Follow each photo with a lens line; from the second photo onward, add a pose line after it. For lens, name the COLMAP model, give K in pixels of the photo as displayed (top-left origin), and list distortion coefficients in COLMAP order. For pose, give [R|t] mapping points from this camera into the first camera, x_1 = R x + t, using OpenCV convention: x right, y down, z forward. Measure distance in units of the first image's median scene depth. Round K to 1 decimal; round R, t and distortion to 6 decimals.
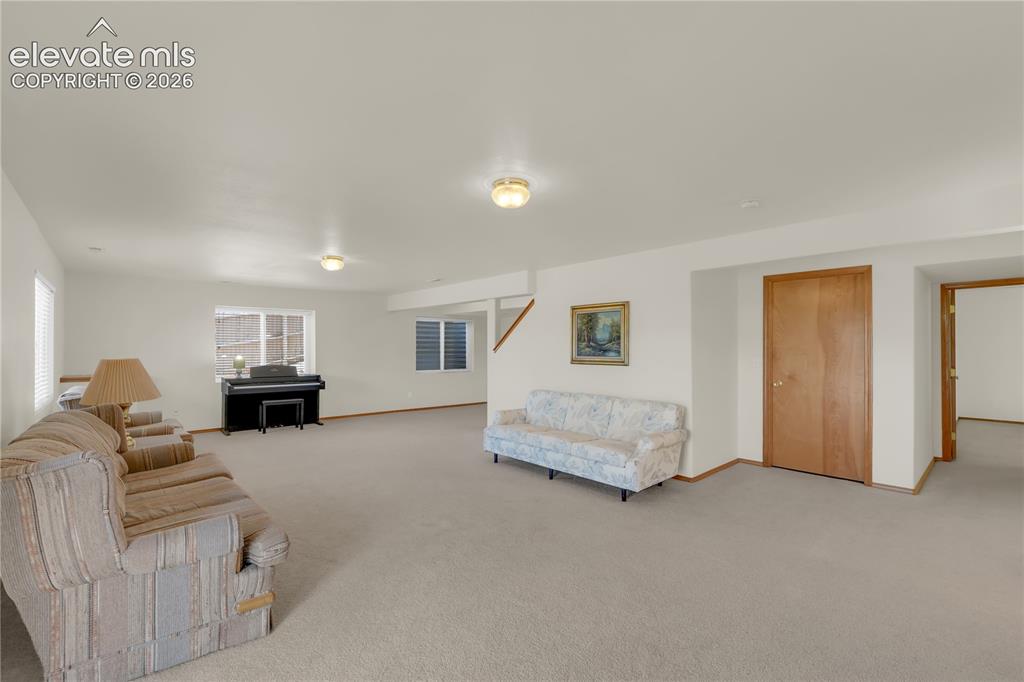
lens RADIAL K [[432.5, 0, 514.8], [0, 432.5, 342.9], [0, 0, 1]] dist [-0.004623, 0.000766]
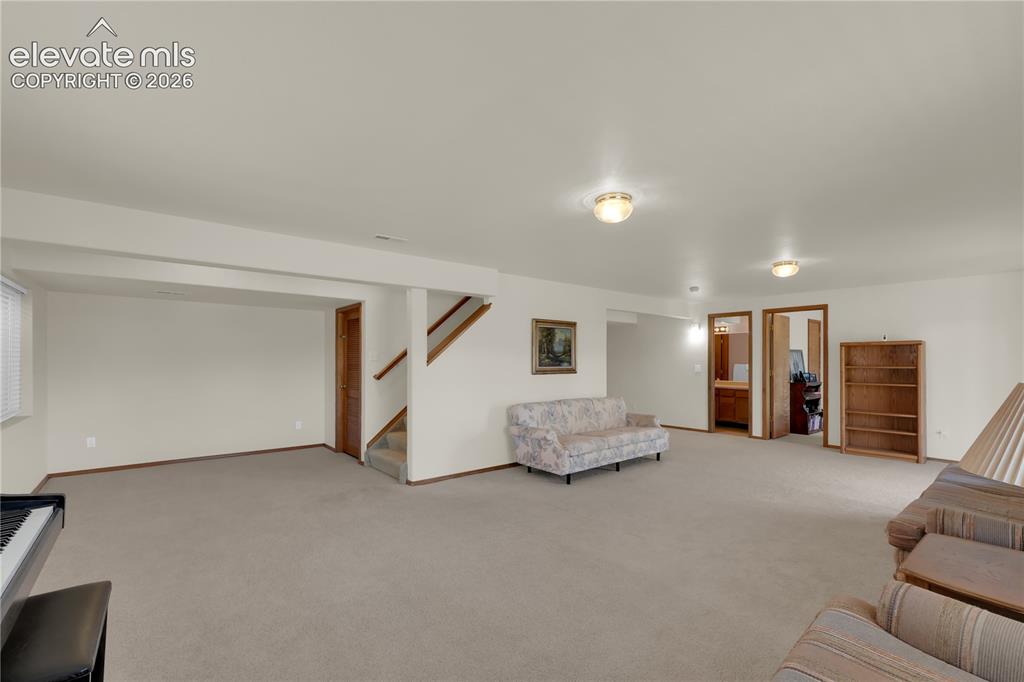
lens RADIAL K [[432.5, 0, 512.7], [0, 432.5, 346.6], [0, 0, 1]] dist [-0.004623, 0.000766]
pose [[0.055442, 0.030966, 0.997982, -0.960653], [-0.011565, 0.999472, -0.030370, 0.015074], [-0.998395, -0.009858, 0.055771, 1.060095]]
